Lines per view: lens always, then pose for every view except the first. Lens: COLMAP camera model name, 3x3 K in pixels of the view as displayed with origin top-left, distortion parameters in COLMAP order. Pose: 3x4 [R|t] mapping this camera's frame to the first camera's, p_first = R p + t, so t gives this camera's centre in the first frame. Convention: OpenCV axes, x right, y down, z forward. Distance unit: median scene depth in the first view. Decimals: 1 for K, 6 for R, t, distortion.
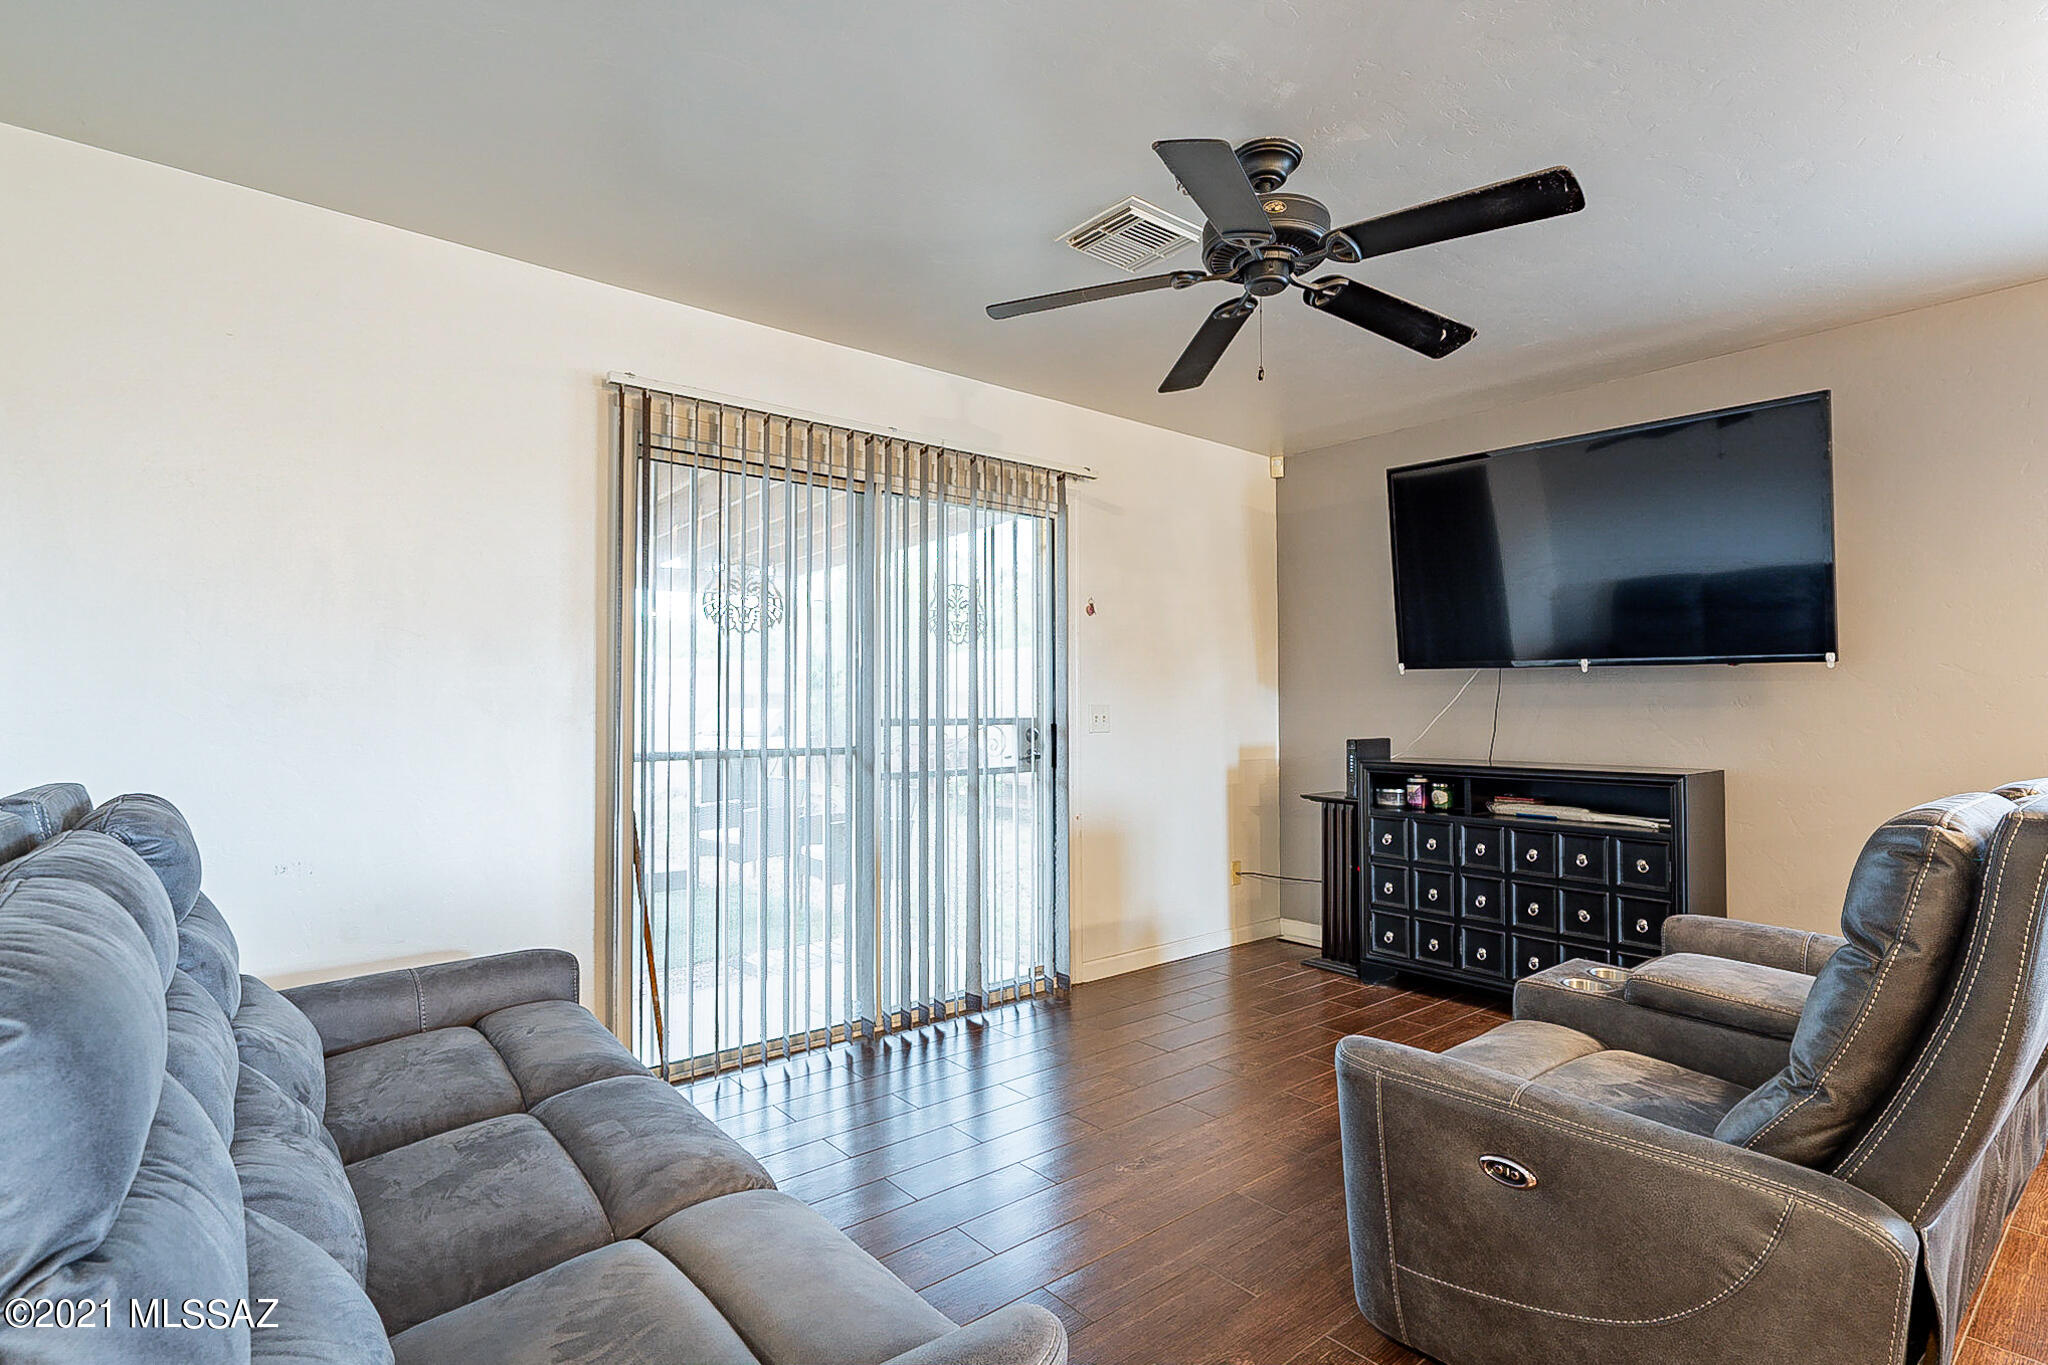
lens RADIAL K [[978.2, 0, 1024.8], [0, 978.2, 694.8], [0, 0, 1]] dist [-0.000328, 0.000249]
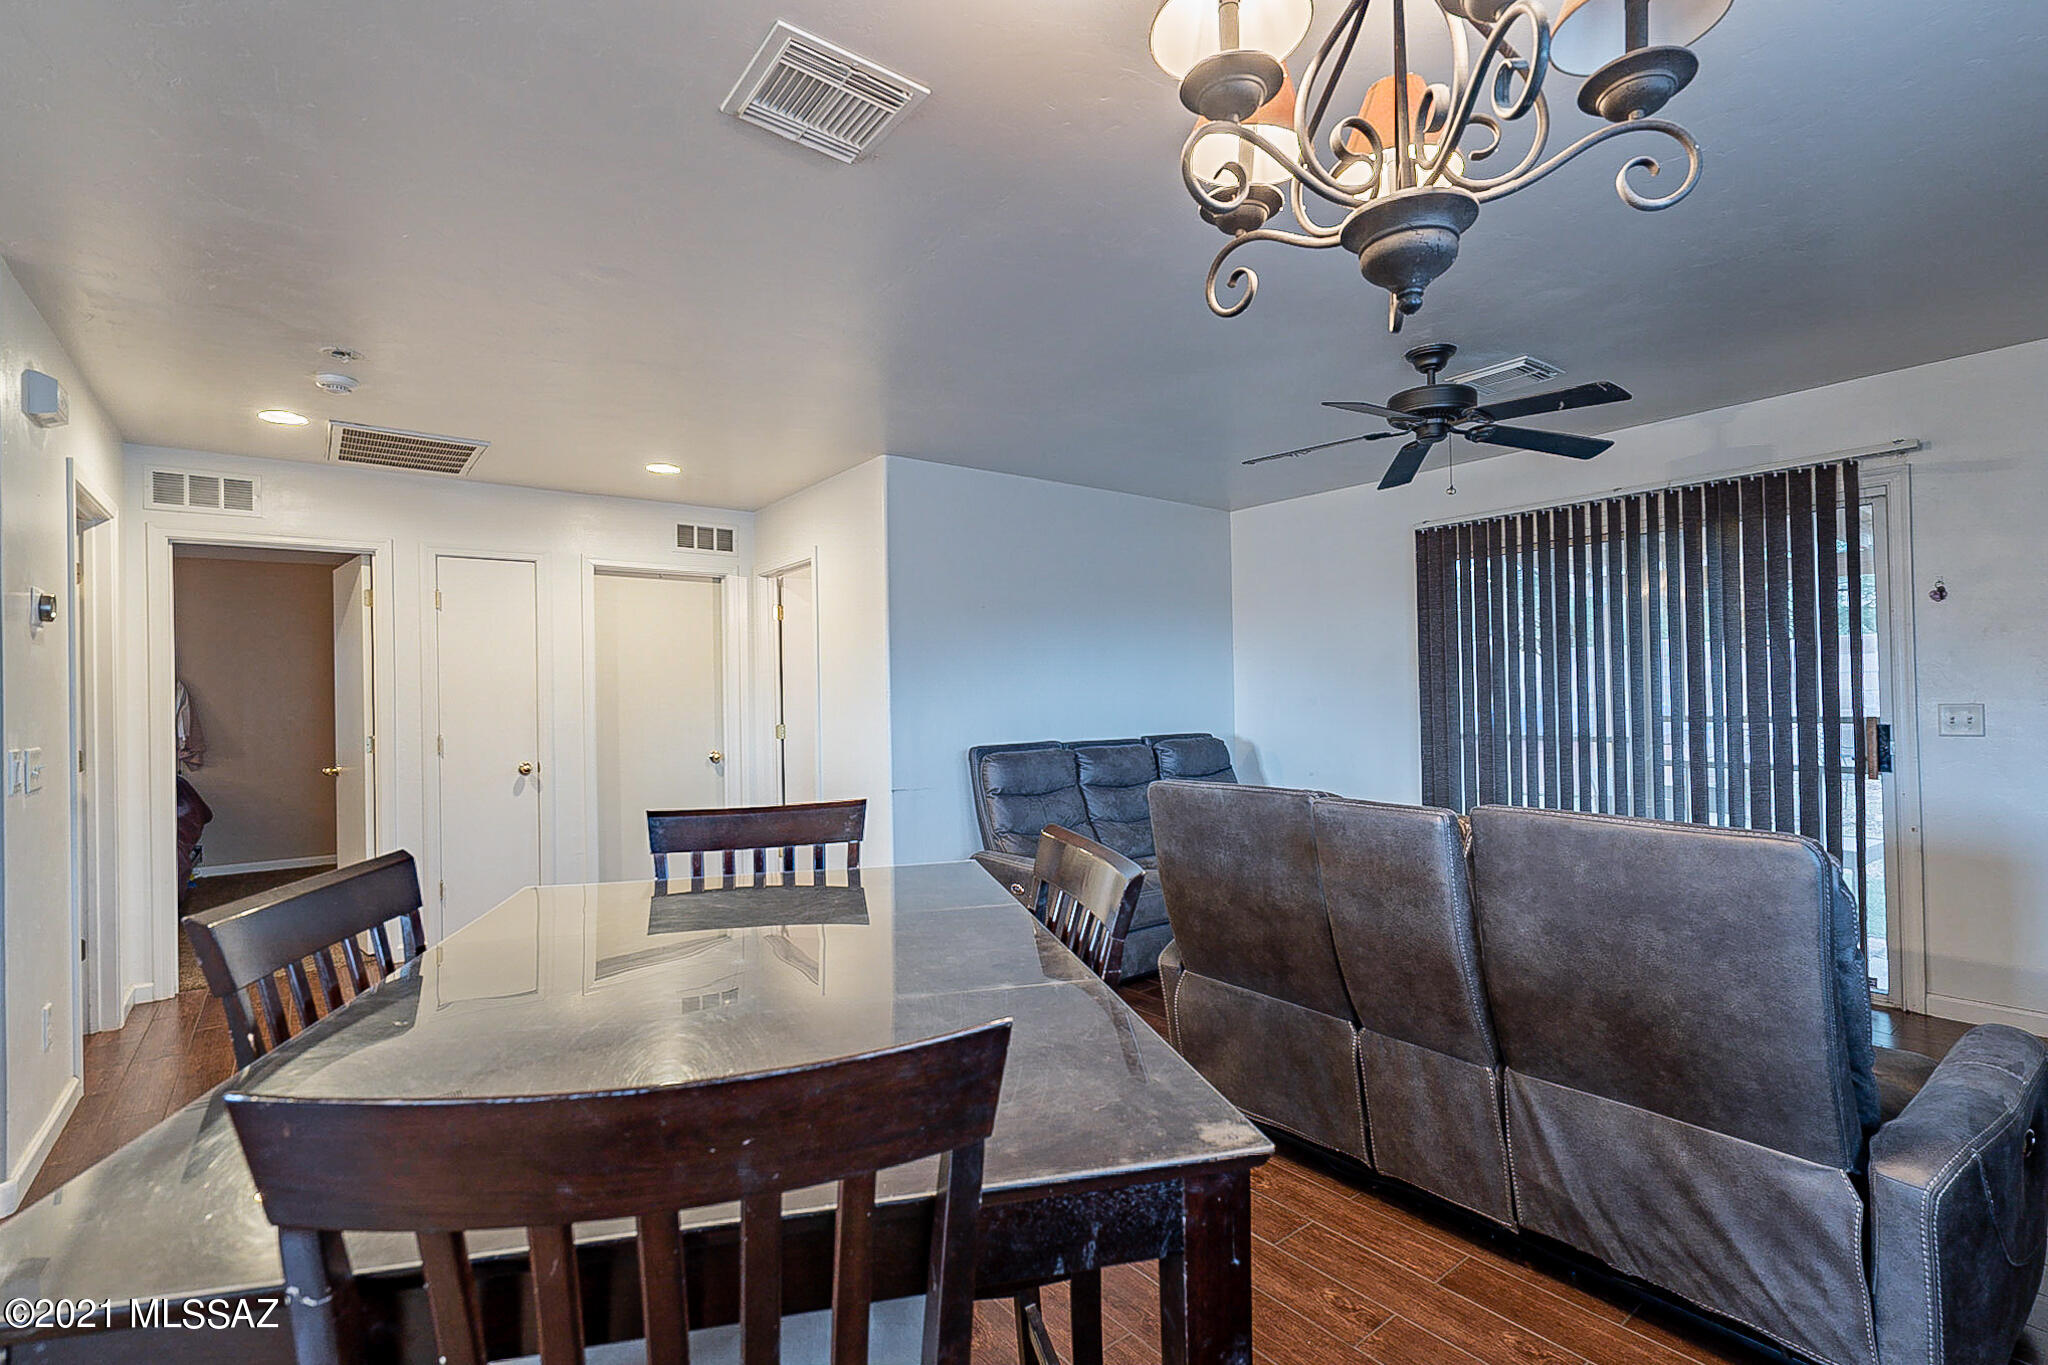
lens RADIAL K [[927.5, 0, 1030.7], [0, 927.5, 679.0], [0, 0, 1]] dist [-0.004722, -0.000187]
pose [[-0.014527, -0.016562, -0.999757, 1.254878], [0.034771, 0.999250, -0.017059, -0.034818], [0.999290, -0.035011, -0.013941, 0.283129]]
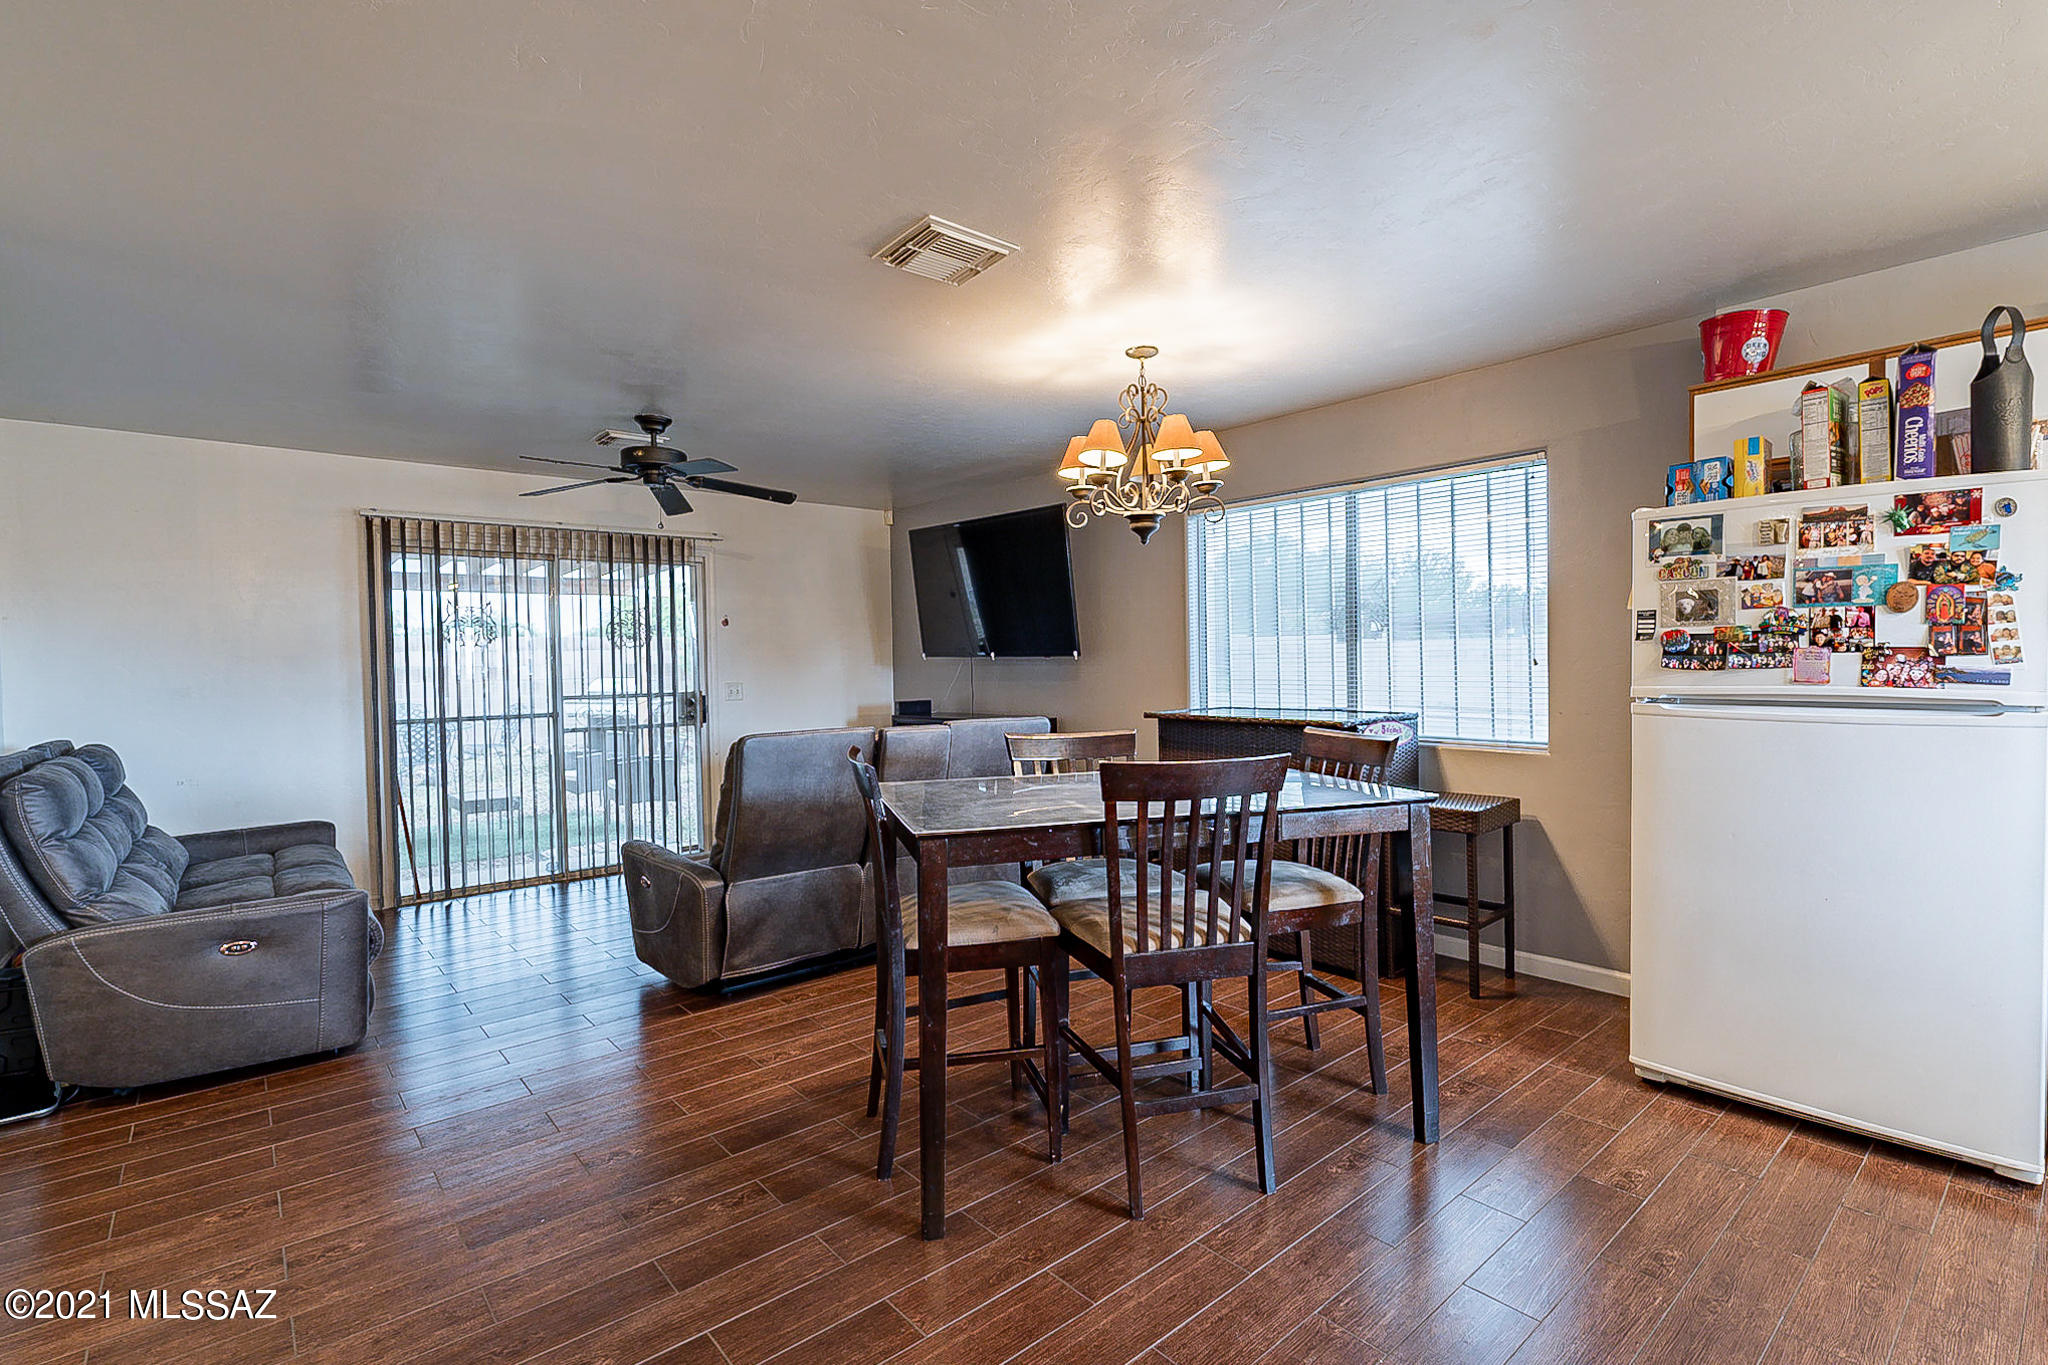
lens RADIAL K [[927.5, 0, 1022.5], [0, 927.5, 678.5], [0, 0, 1]] dist [-0.004722, -0.000187]
pose [[0.999715, -0.016437, 0.017323, 0.725176], [0.015885, 0.999376, 0.031556, -0.050580], [-0.017831, -0.031272, 0.999352, -0.705045]]
